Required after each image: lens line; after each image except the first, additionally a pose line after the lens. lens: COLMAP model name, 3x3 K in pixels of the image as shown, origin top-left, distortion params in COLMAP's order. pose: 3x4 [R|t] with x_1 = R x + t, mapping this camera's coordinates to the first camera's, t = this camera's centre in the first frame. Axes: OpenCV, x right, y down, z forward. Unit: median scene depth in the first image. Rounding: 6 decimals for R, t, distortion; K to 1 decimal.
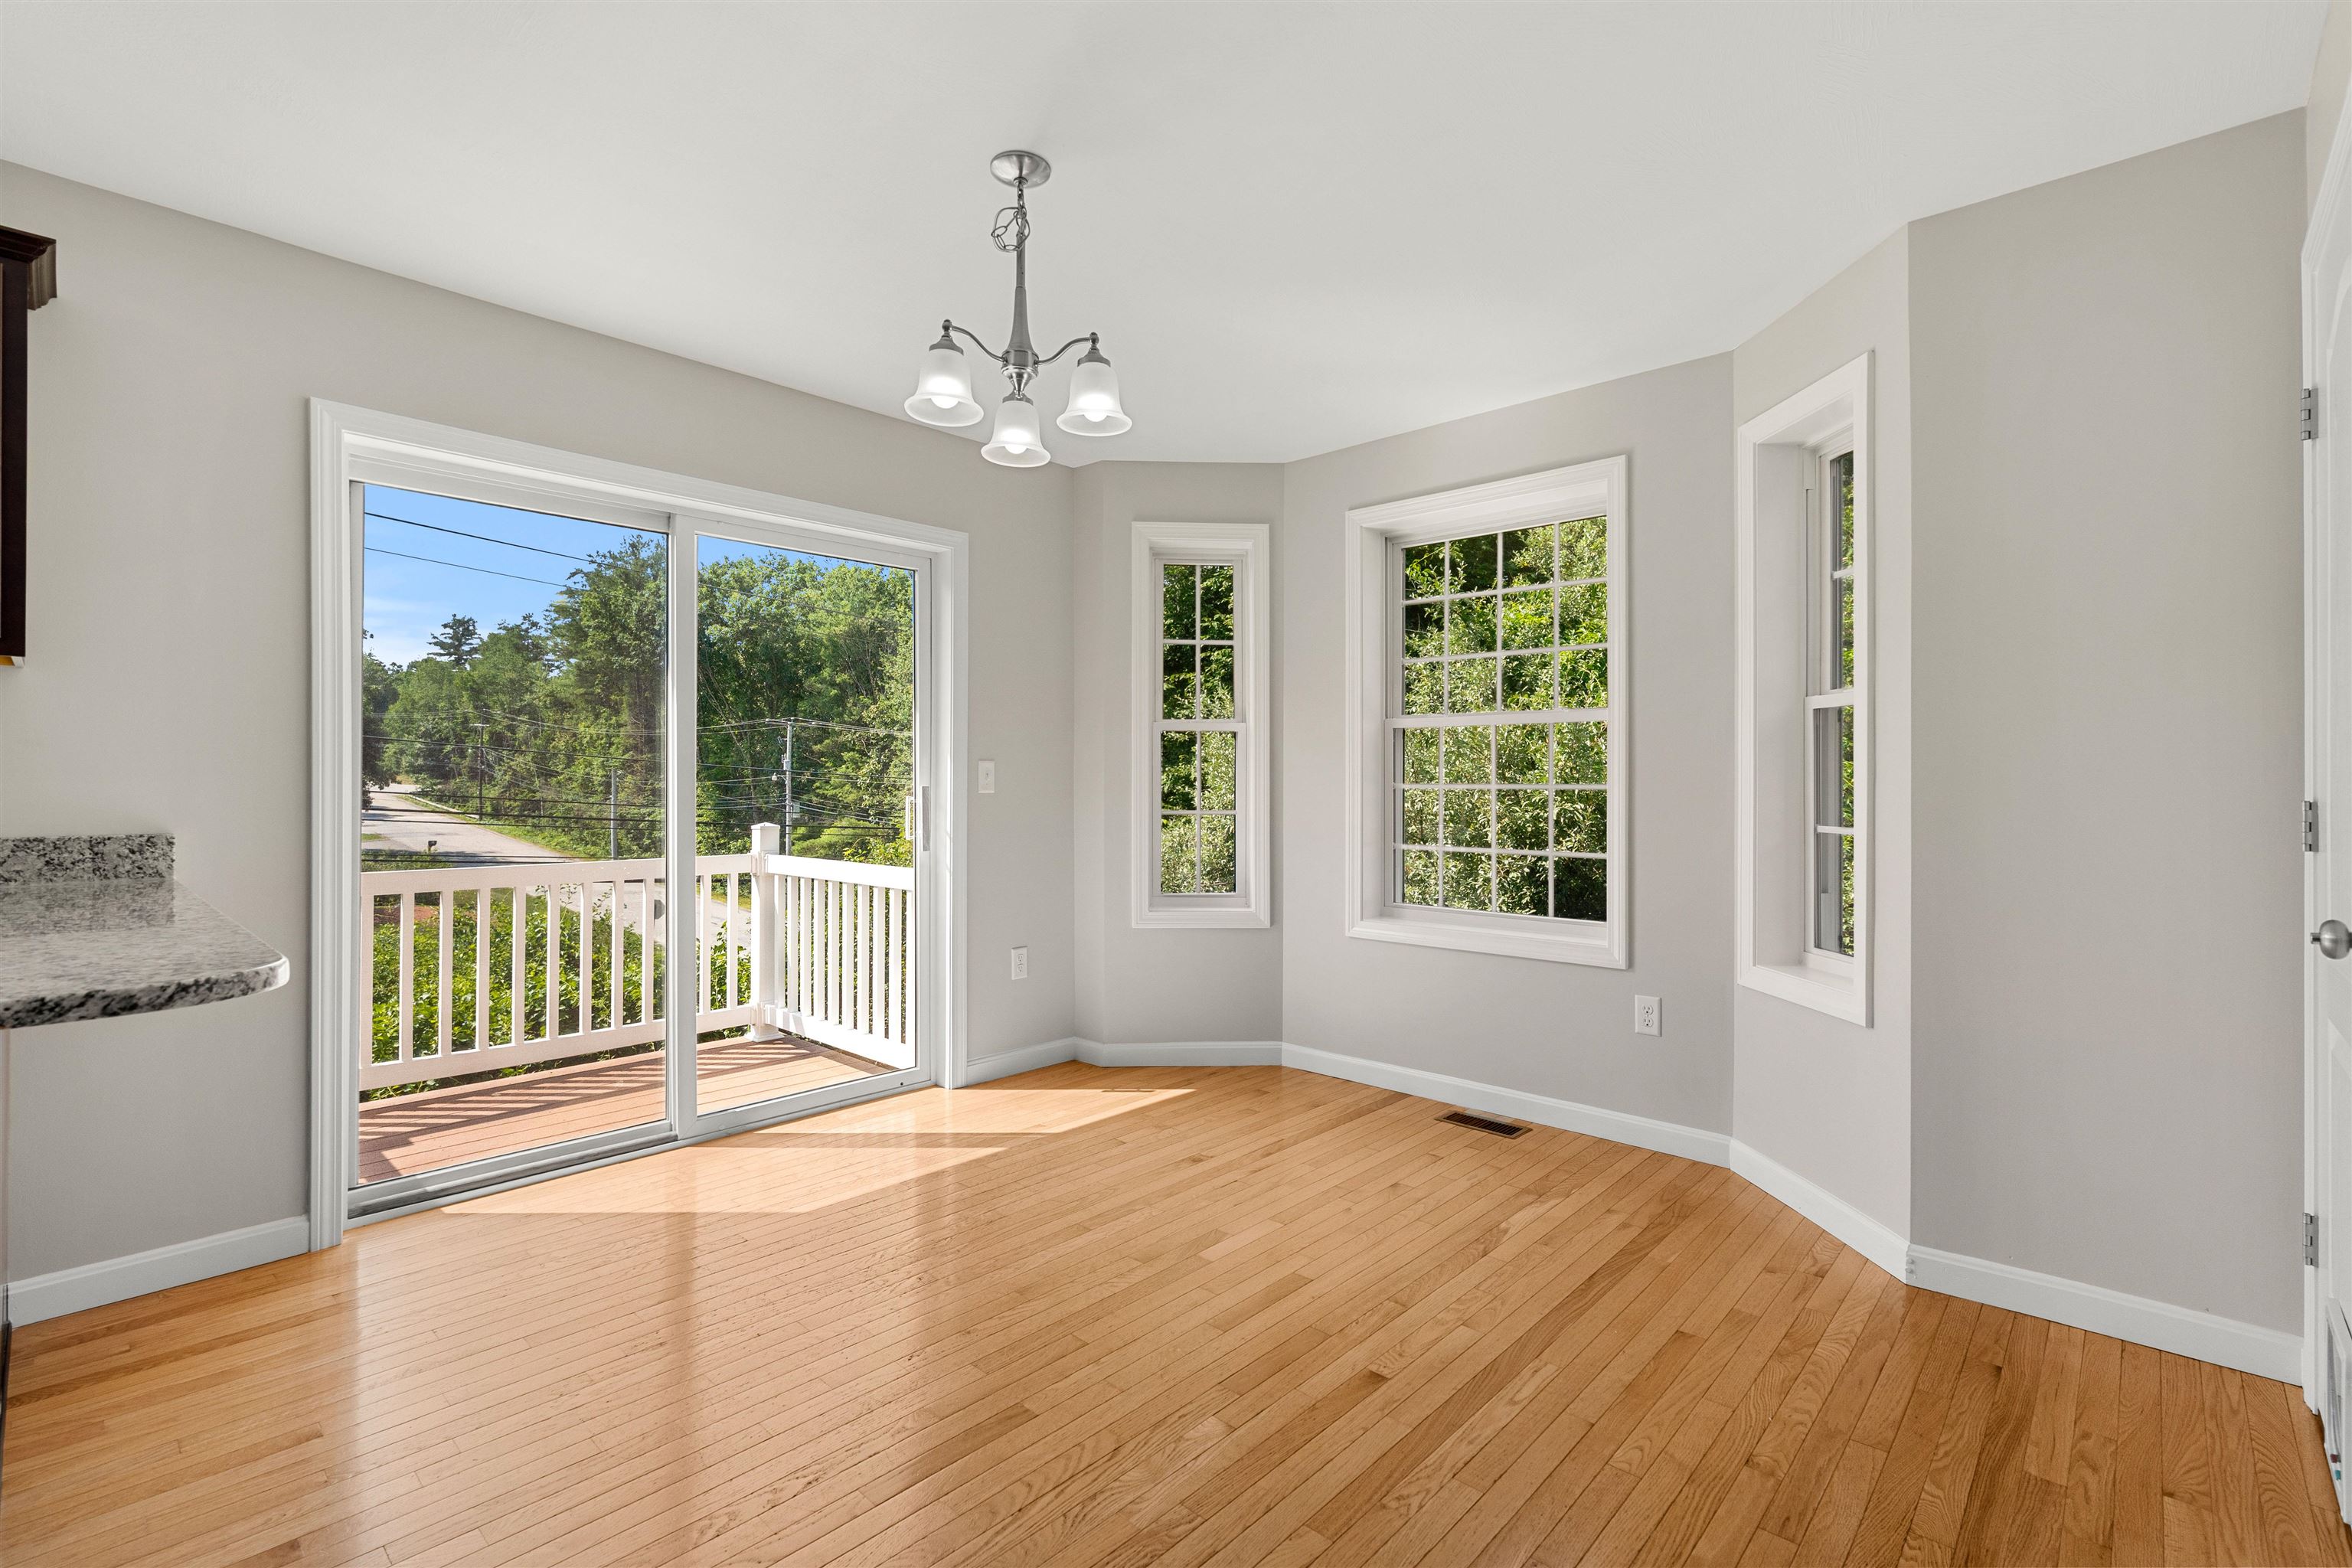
lens RADIAL K [[1065.3, 0, 1180.7], [0, 1065.3, 781.9], [0, 0, 1]] dist [-0.005279, 0.000140]
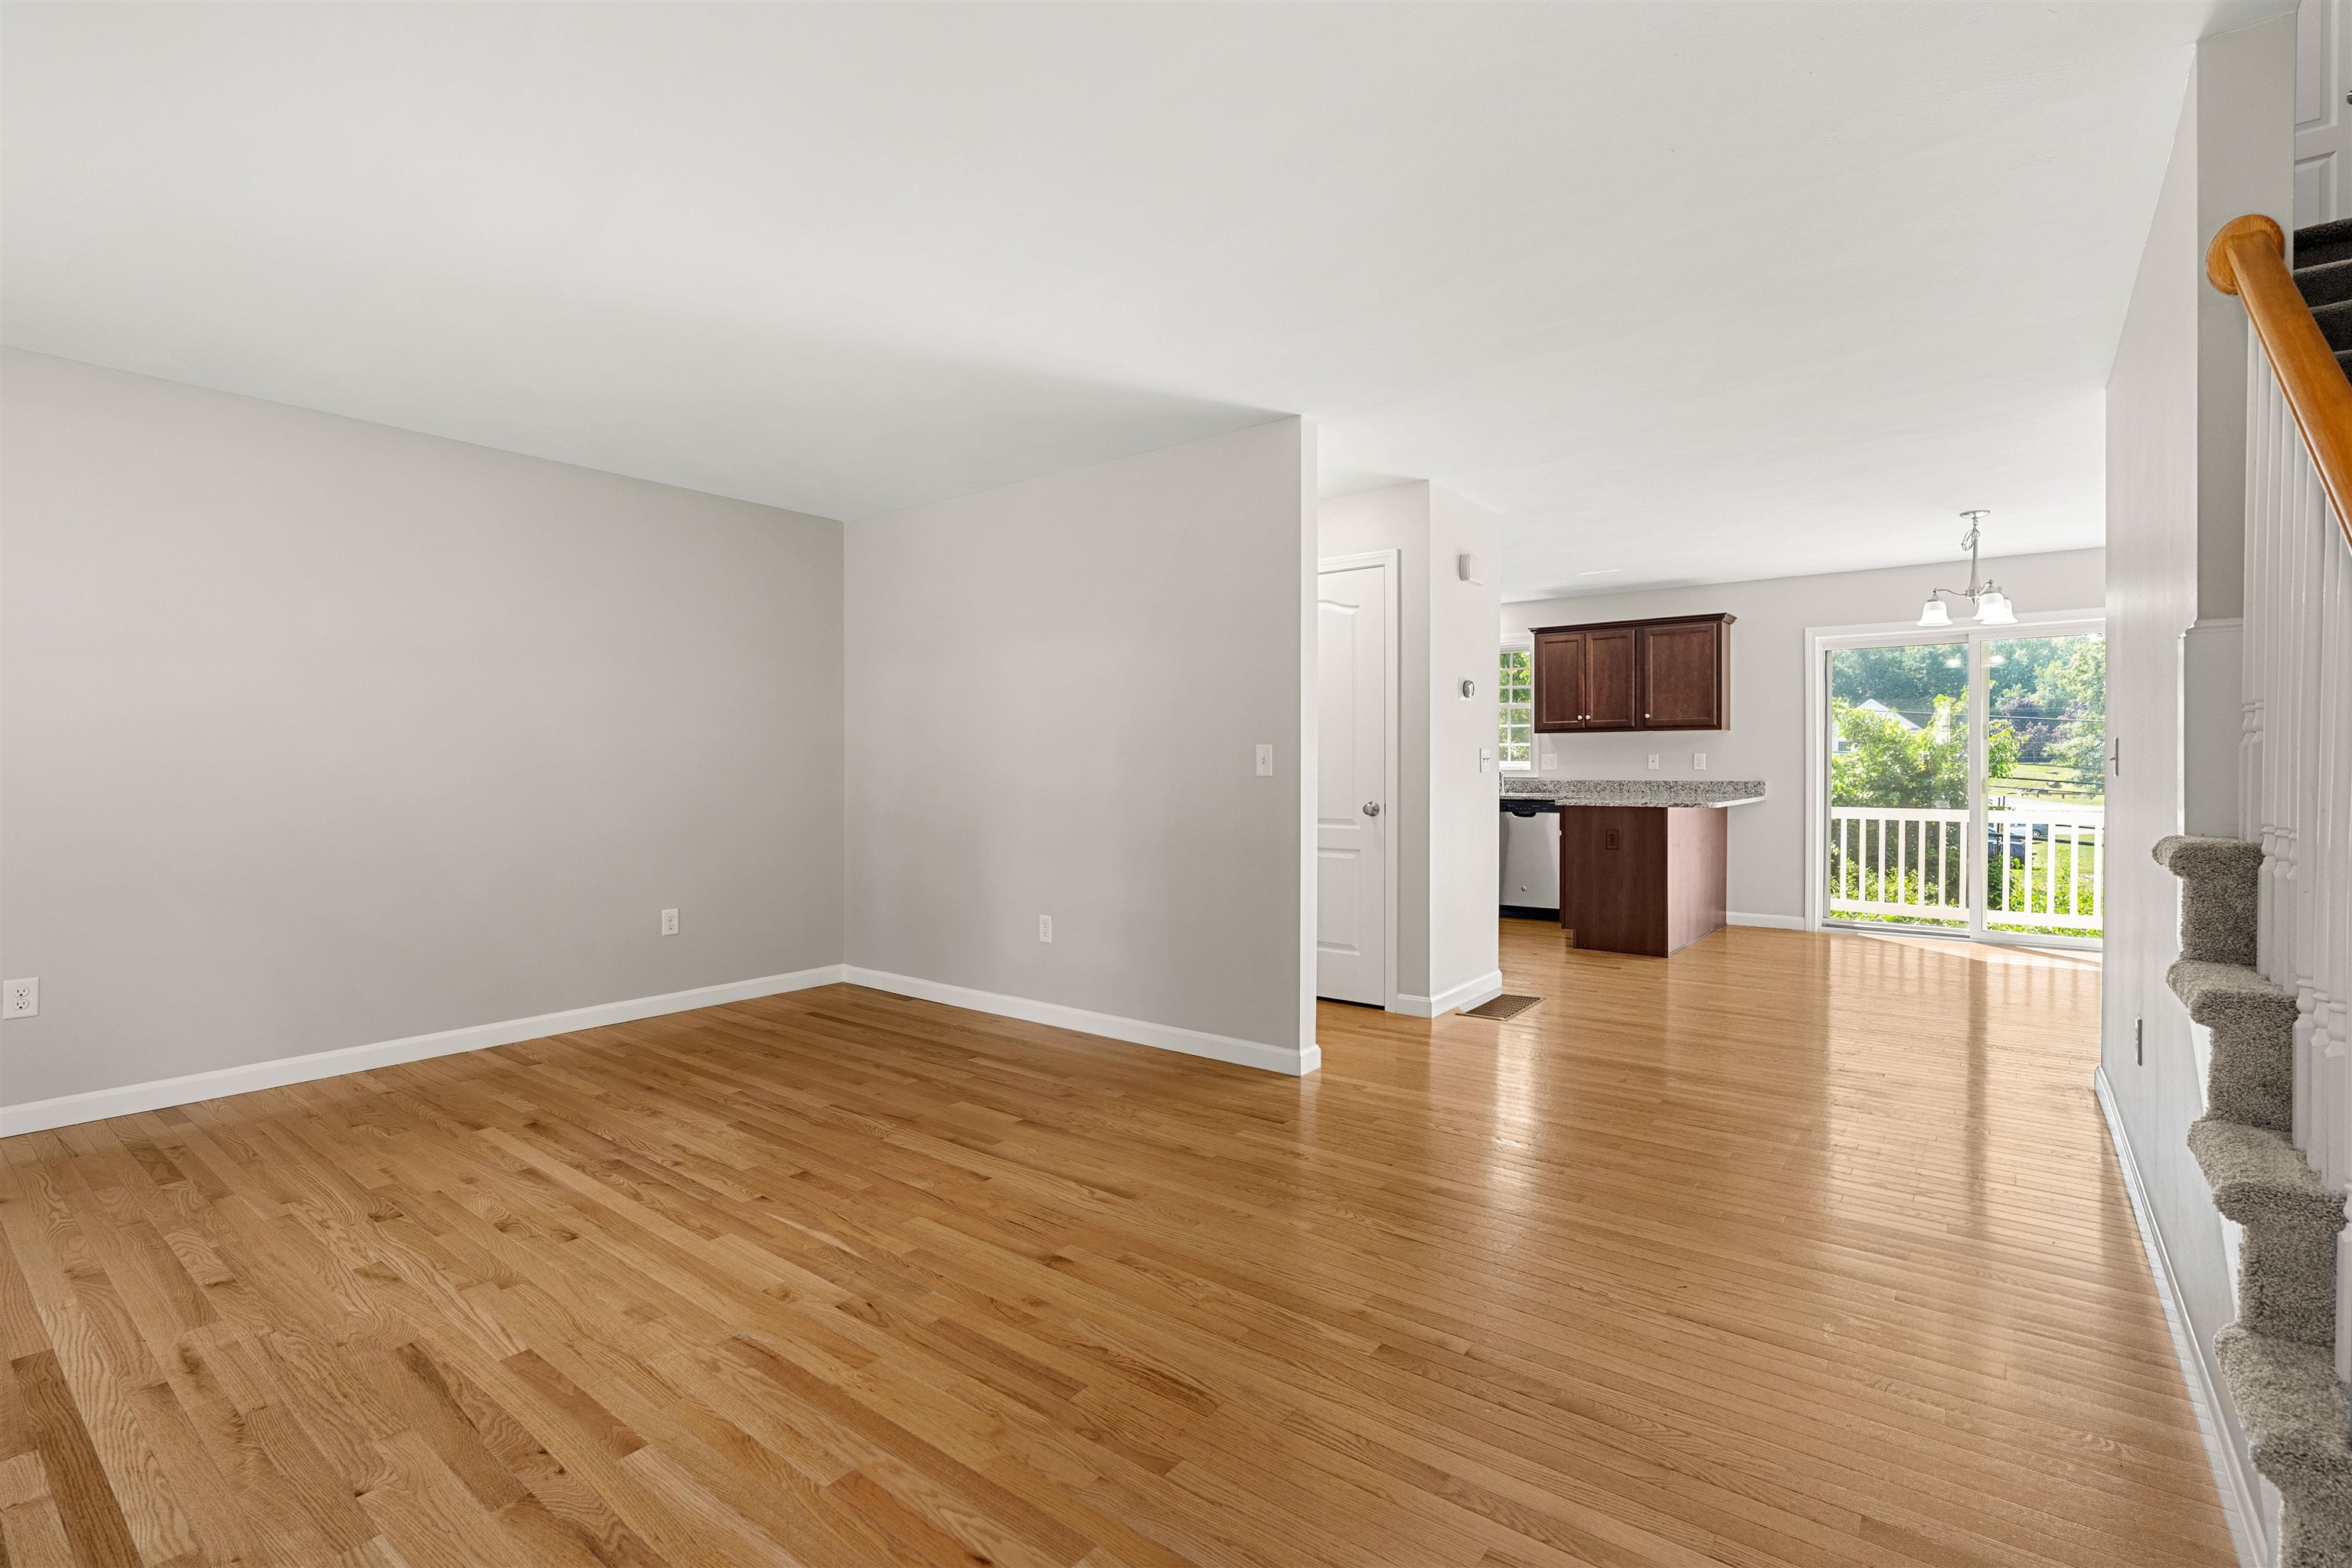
lens RADIAL K [[1065.3, 0, 1180.7], [0, 1065.3, 781.9], [0, 0, 1]] dist [-0.005279, 0.000140]
pose [[0.084773, 0.012571, -0.996321, 1.719082], [0.002676, 0.999914, 0.012844, 0.006127], [0.996397, -0.003755, 0.084733, -0.829624]]
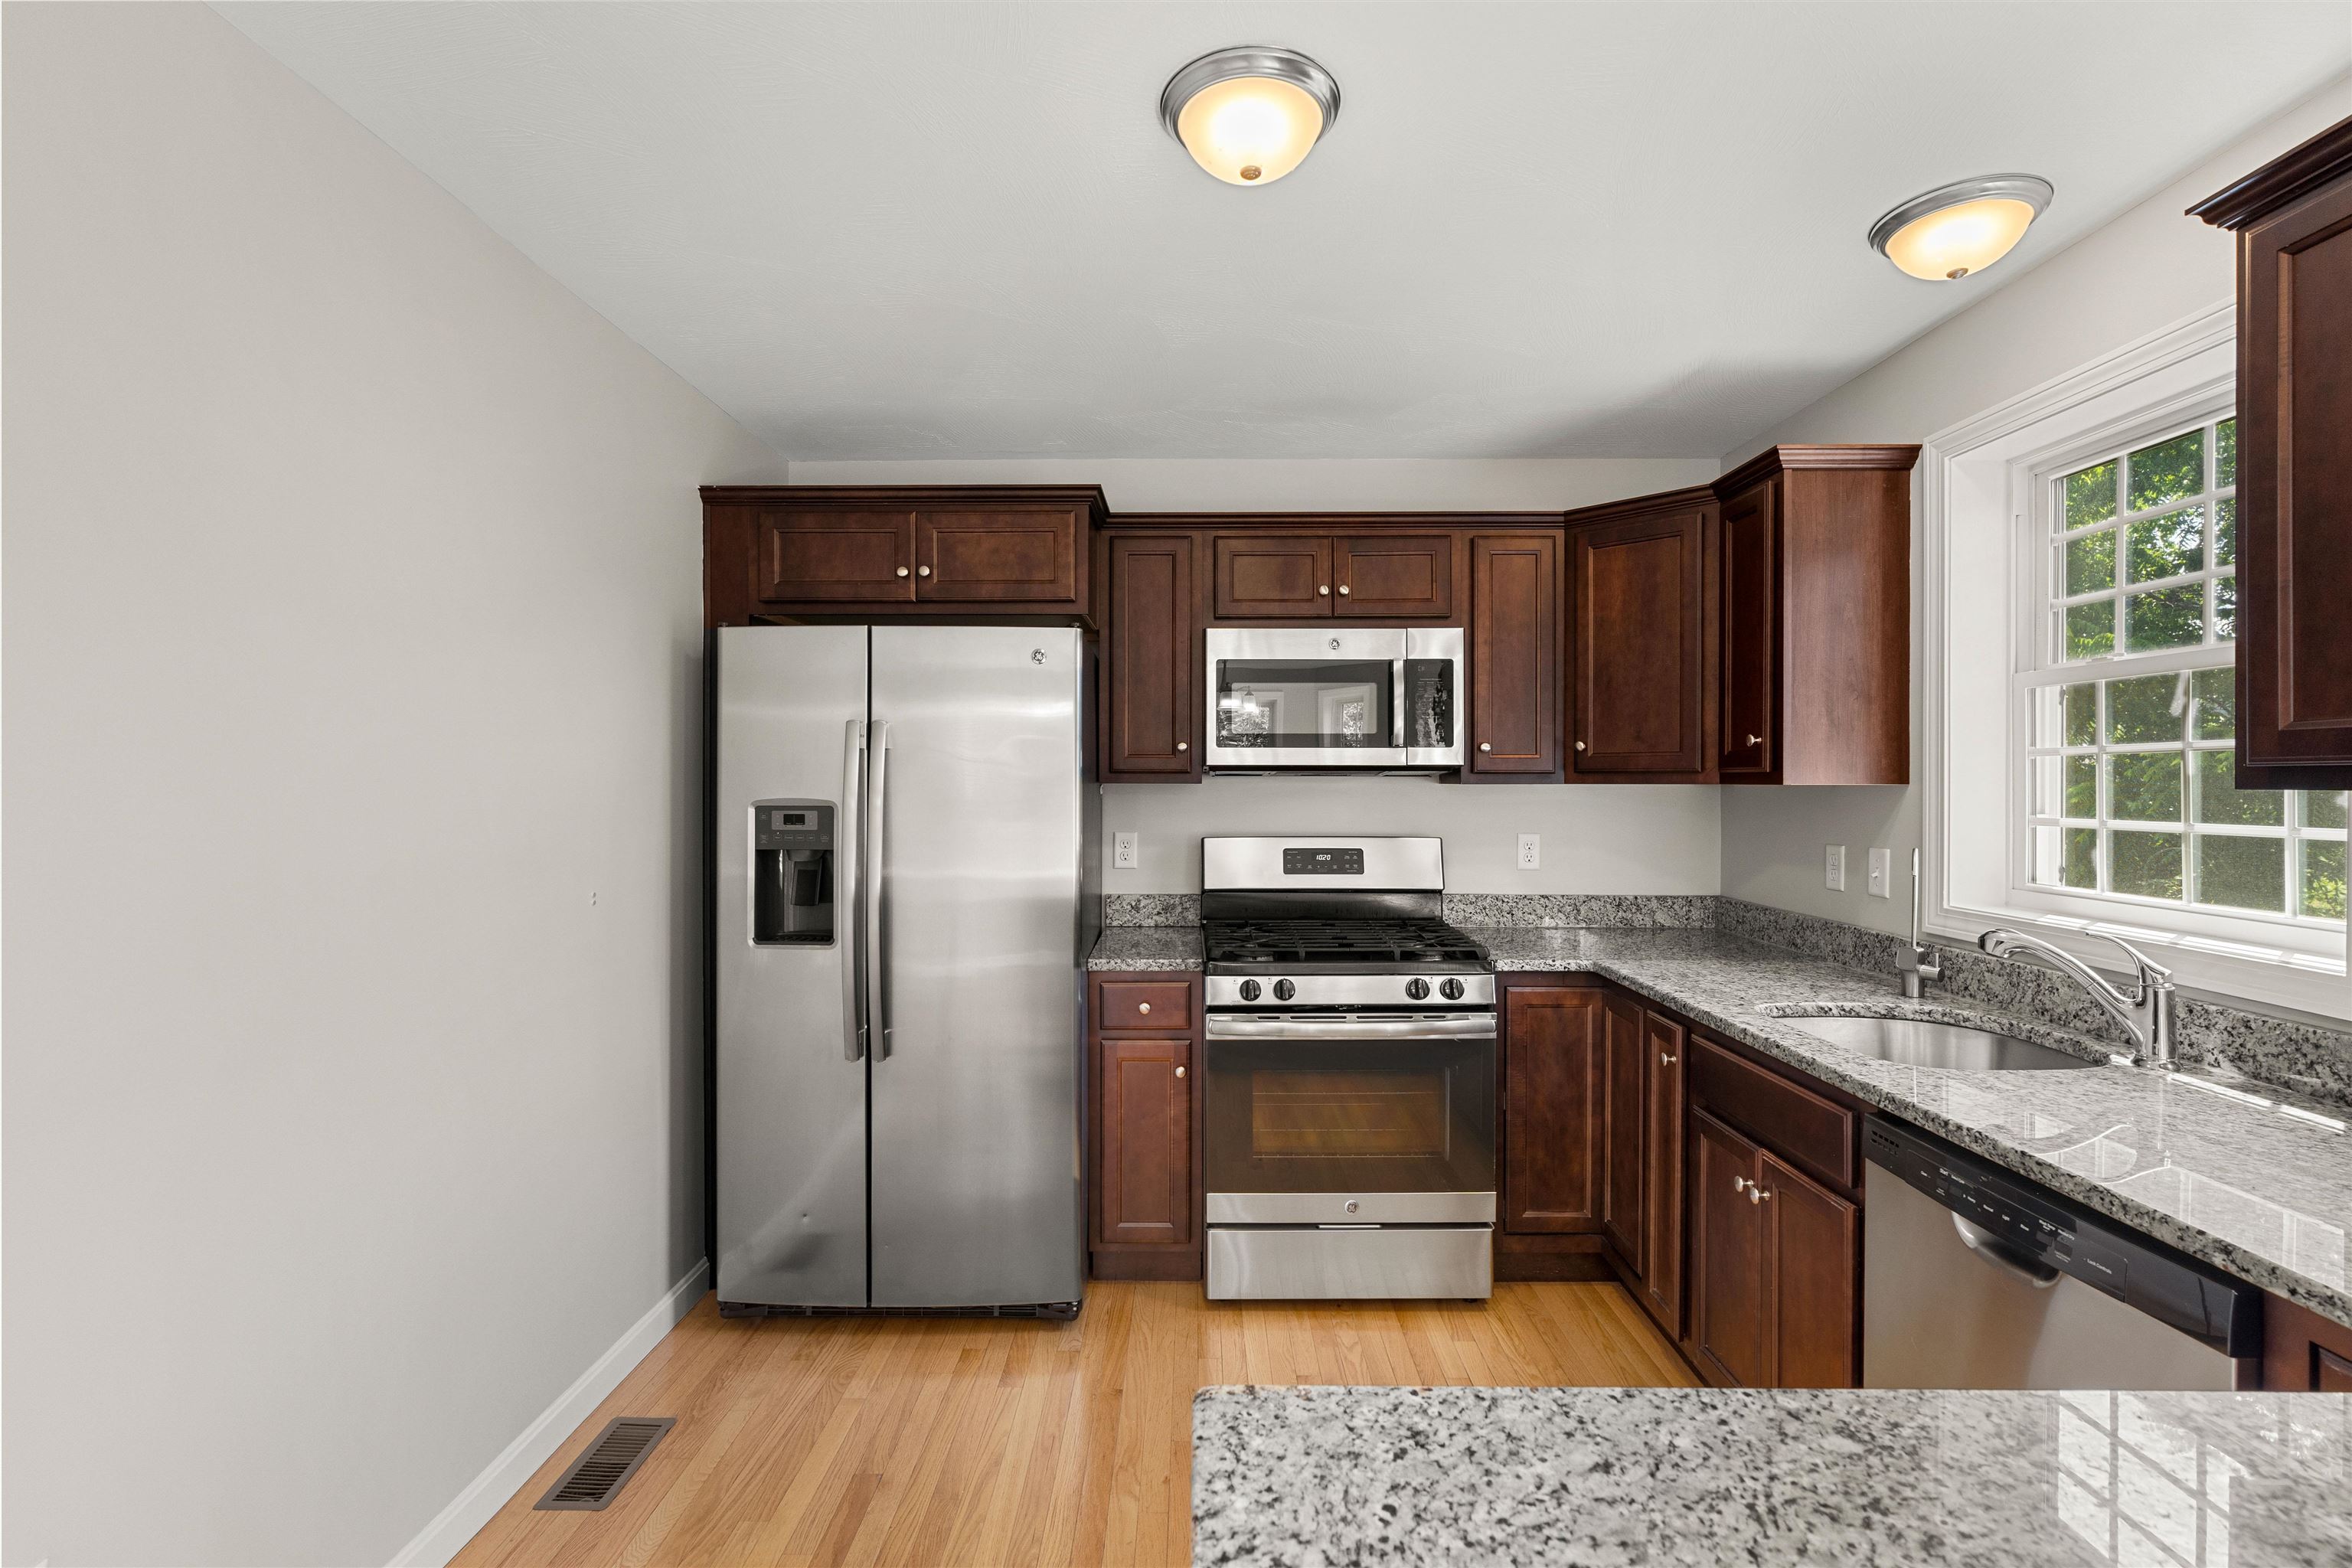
lens RADIAL K [[1060.0, 0, 1190.8], [0, 1060.0, 787.3], [0, 0, 1]] dist [-0.003868, 0.000009]
pose [[-0.740737, 0.000036, -0.671795, -0.389794], [-0.002936, 0.999990, 0.003291, -0.088725], [0.671789, 0.004410, -0.740730, 0.425875]]
